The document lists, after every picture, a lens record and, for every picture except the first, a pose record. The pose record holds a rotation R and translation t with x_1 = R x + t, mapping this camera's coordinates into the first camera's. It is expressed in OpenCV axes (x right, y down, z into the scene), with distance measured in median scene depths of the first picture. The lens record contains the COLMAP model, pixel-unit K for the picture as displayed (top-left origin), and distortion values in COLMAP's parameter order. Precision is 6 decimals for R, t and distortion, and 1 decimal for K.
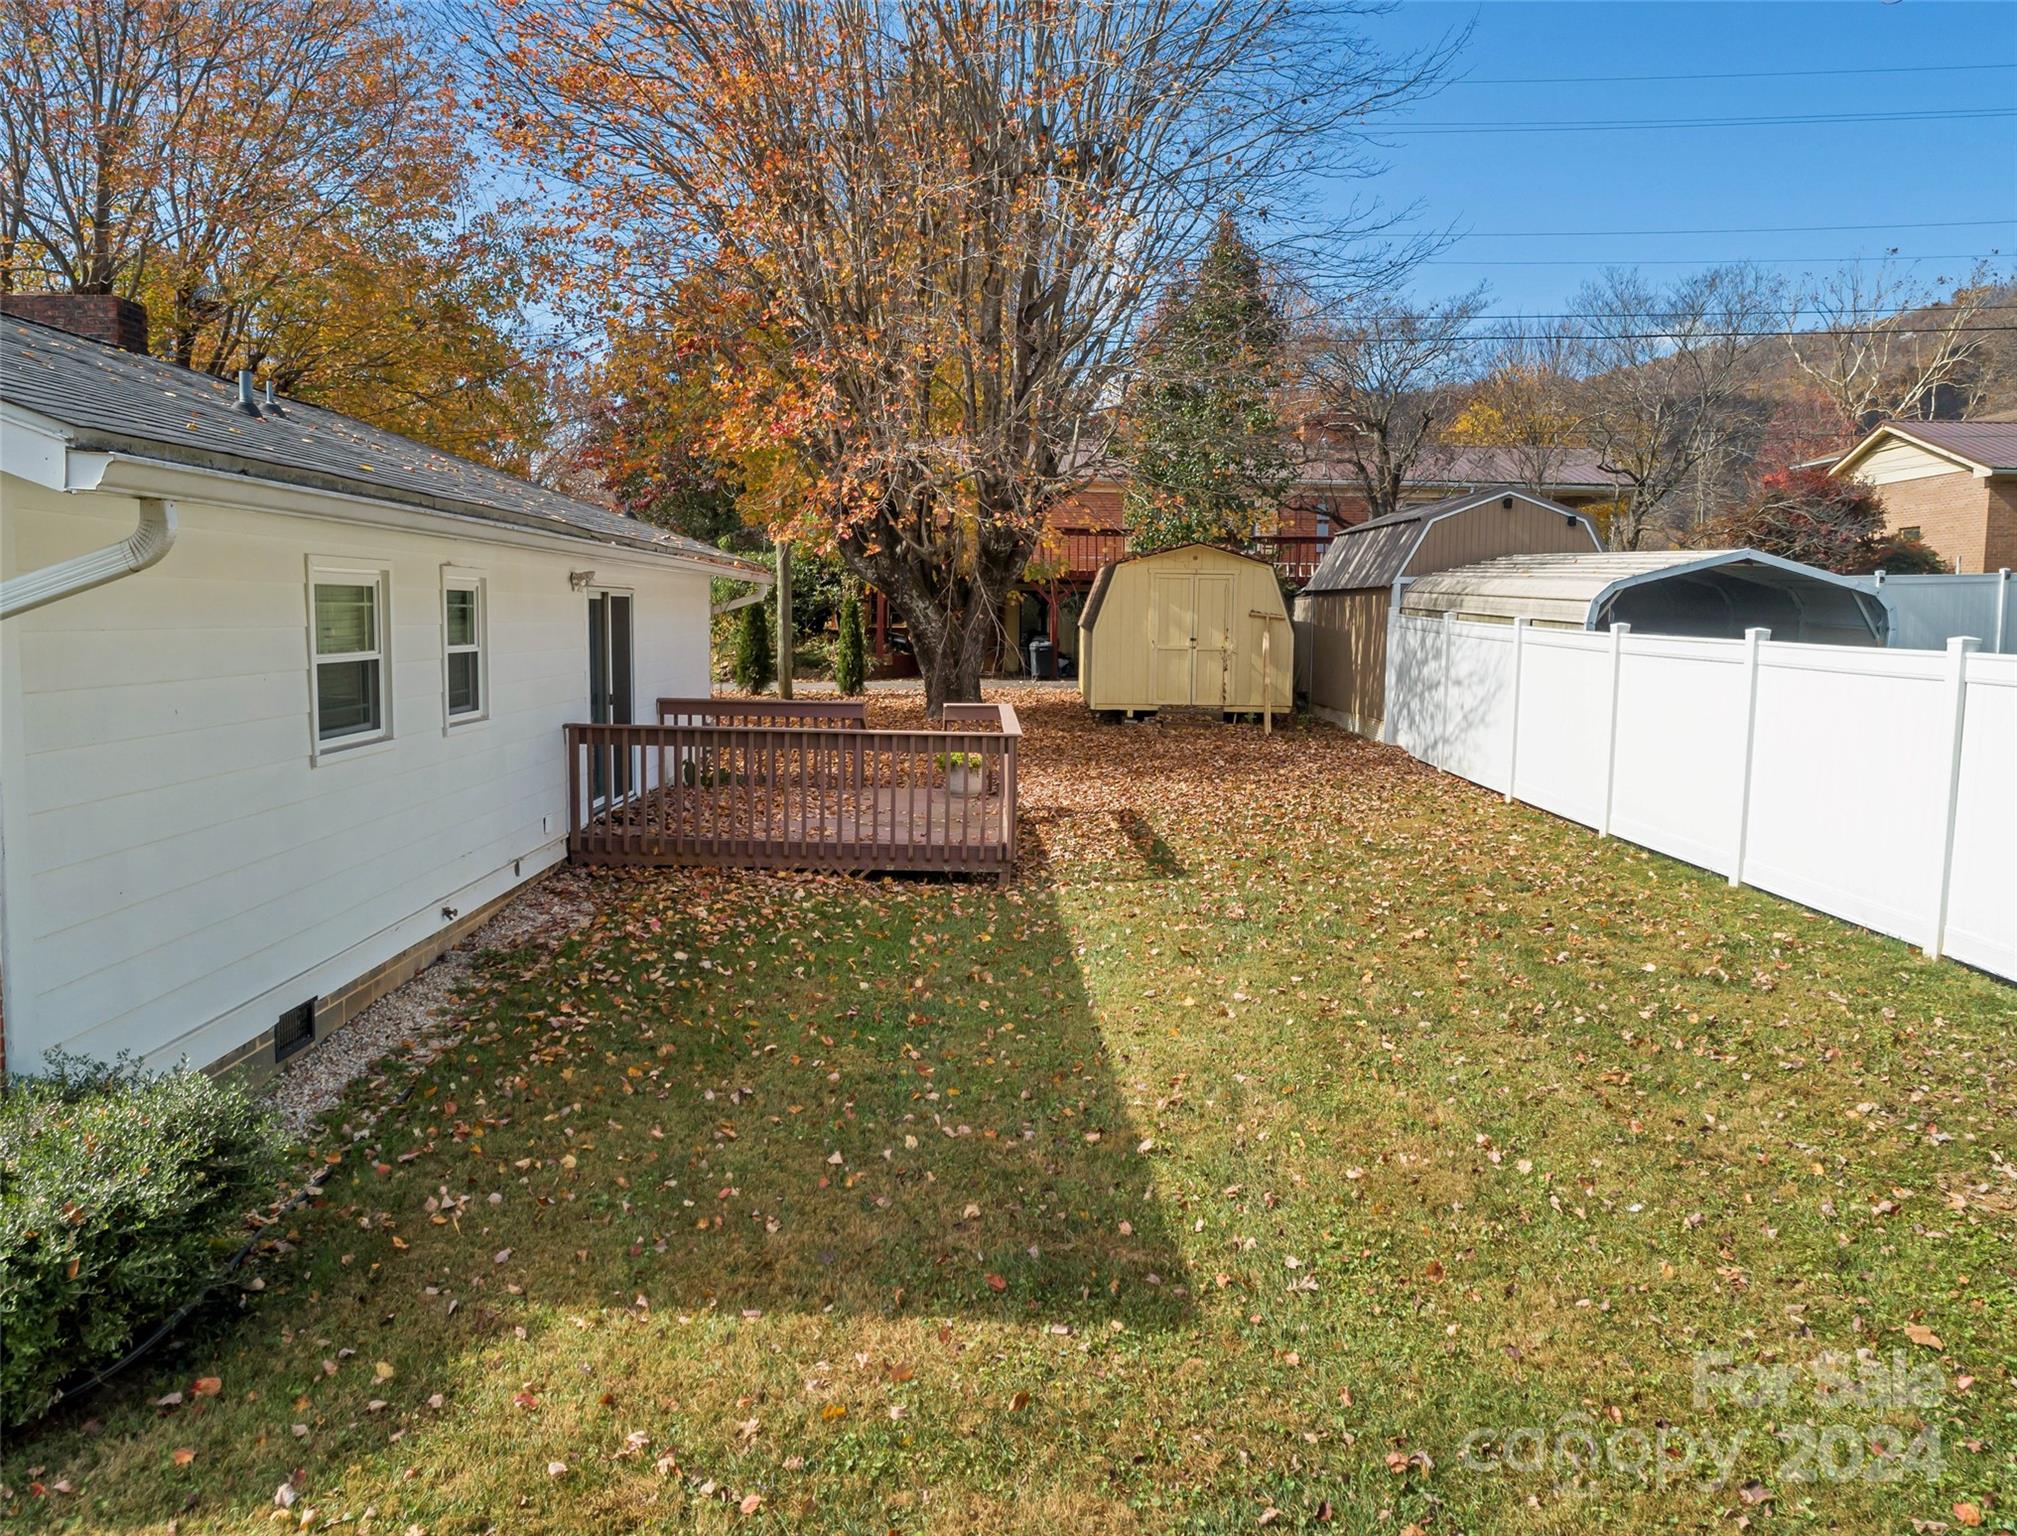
lens RADIAL K [[1530.6, 0, 1008.5], [0, 1530.6, 768.0], [0, 0, 1]] dist [-0.019134, 0.005940]
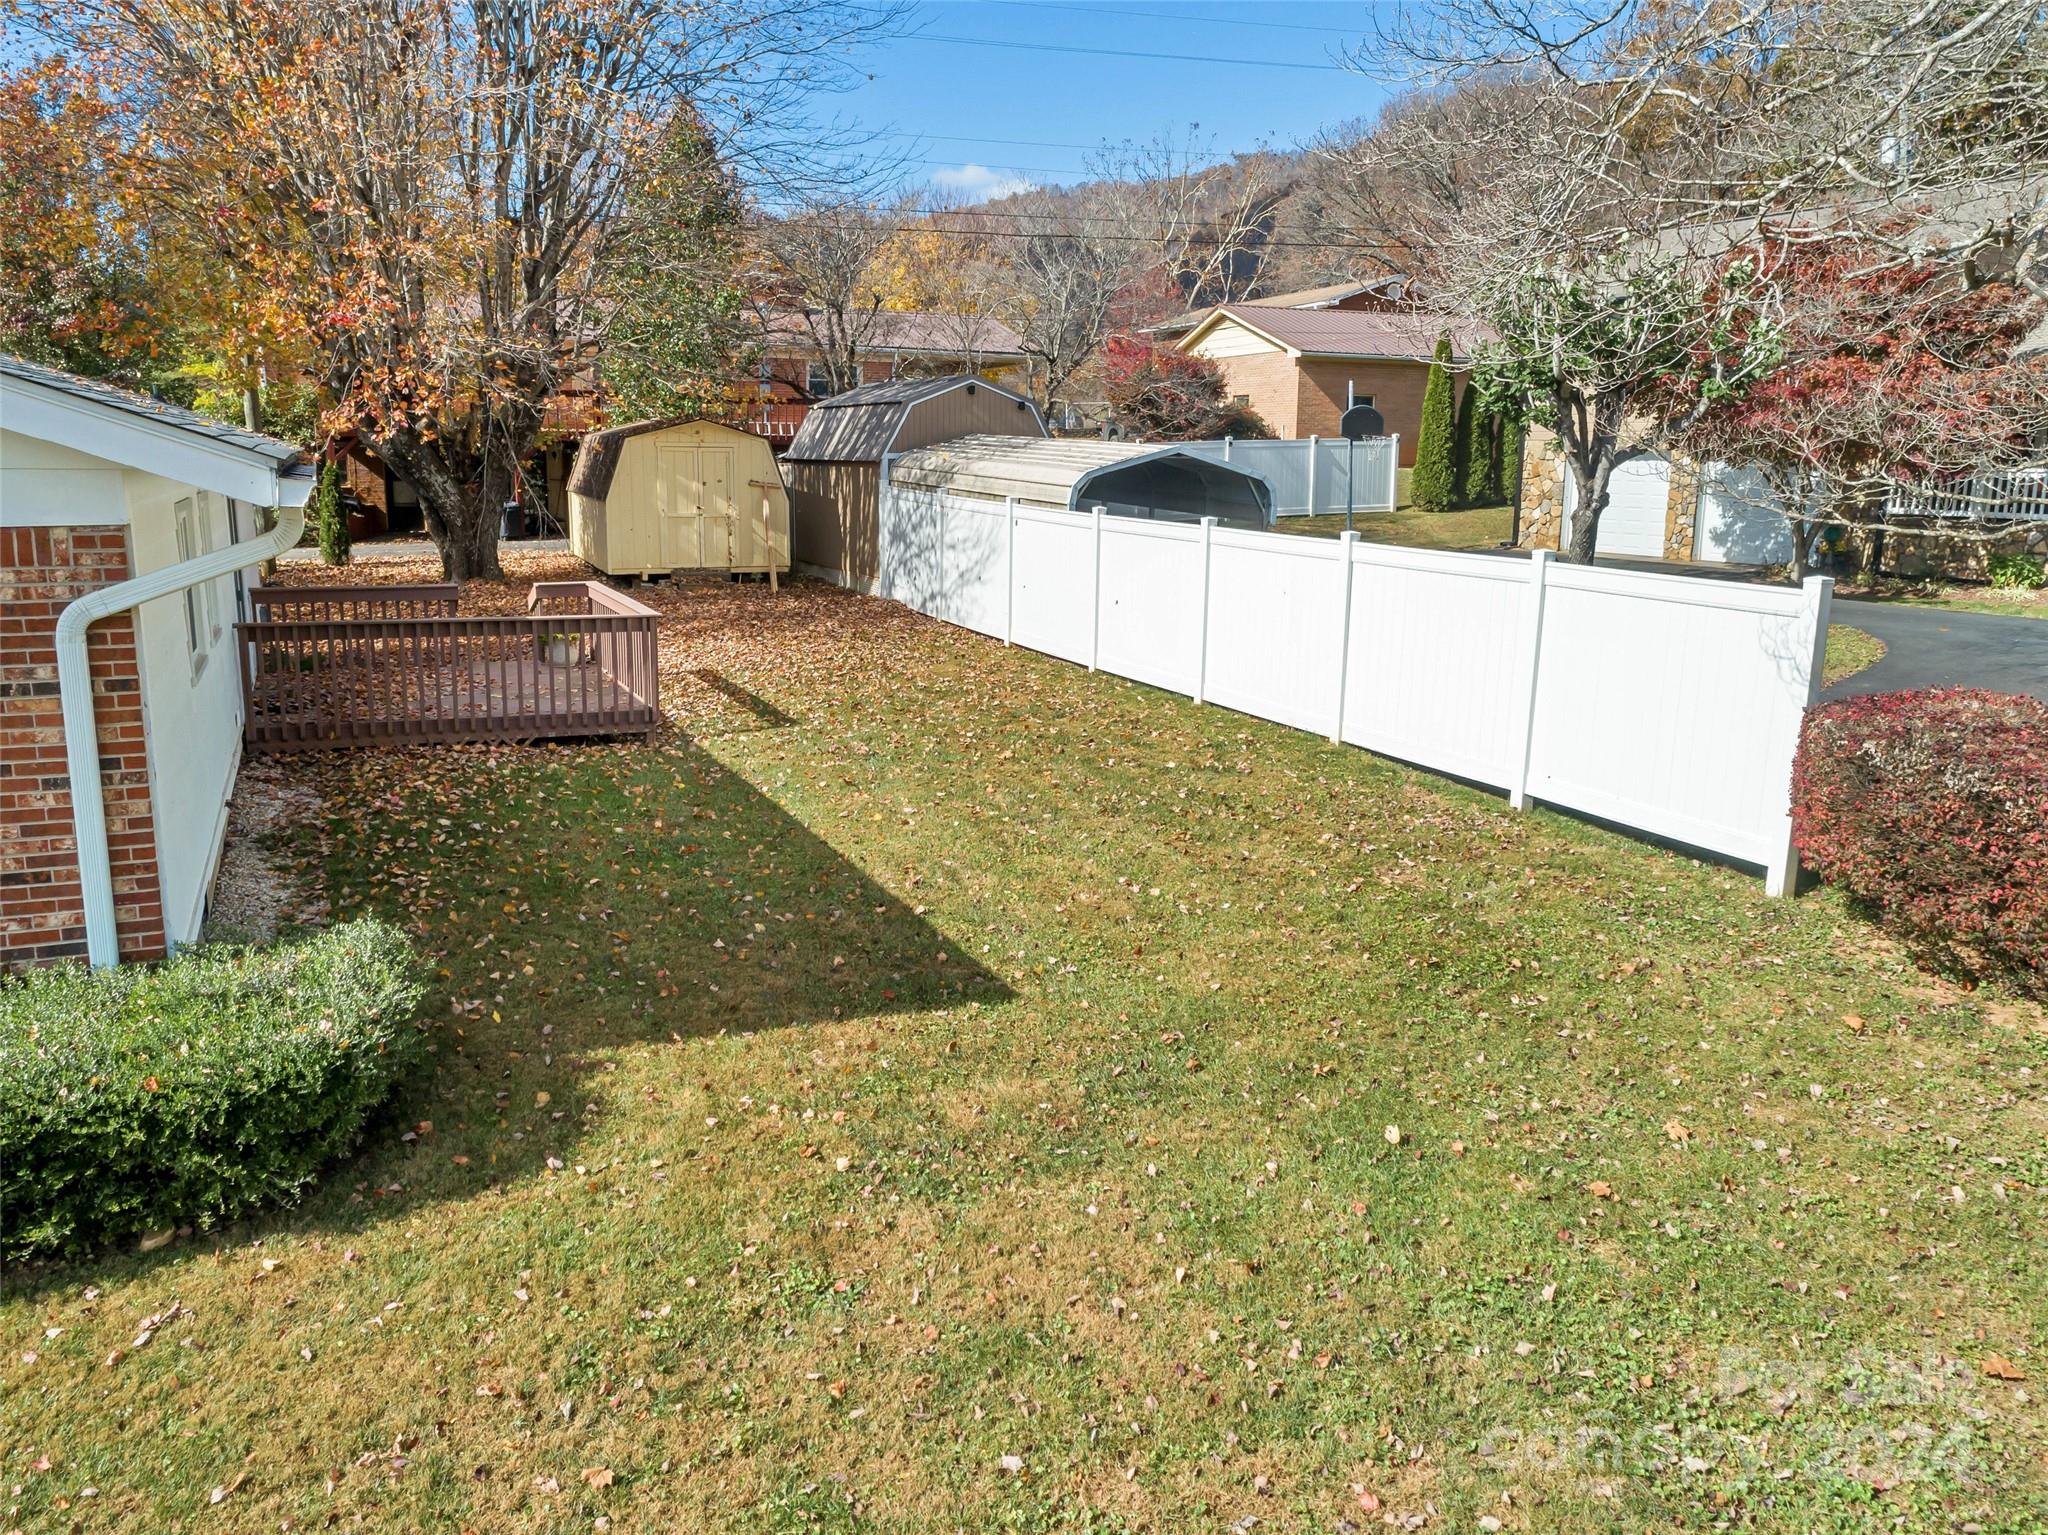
lens RADIAL K [[1540.8, 0, 1024.0], [0, 1540.8, 767.5], [0, 0, 1]] dist [-0.020193, 0.003282]
pose [[0.913423, -0.082799, 0.398499, -0.326338], [0.039288, 0.992454, 0.116154, -0.047299], [-0.405110, -0.090441, 0.909784, -0.310921]]
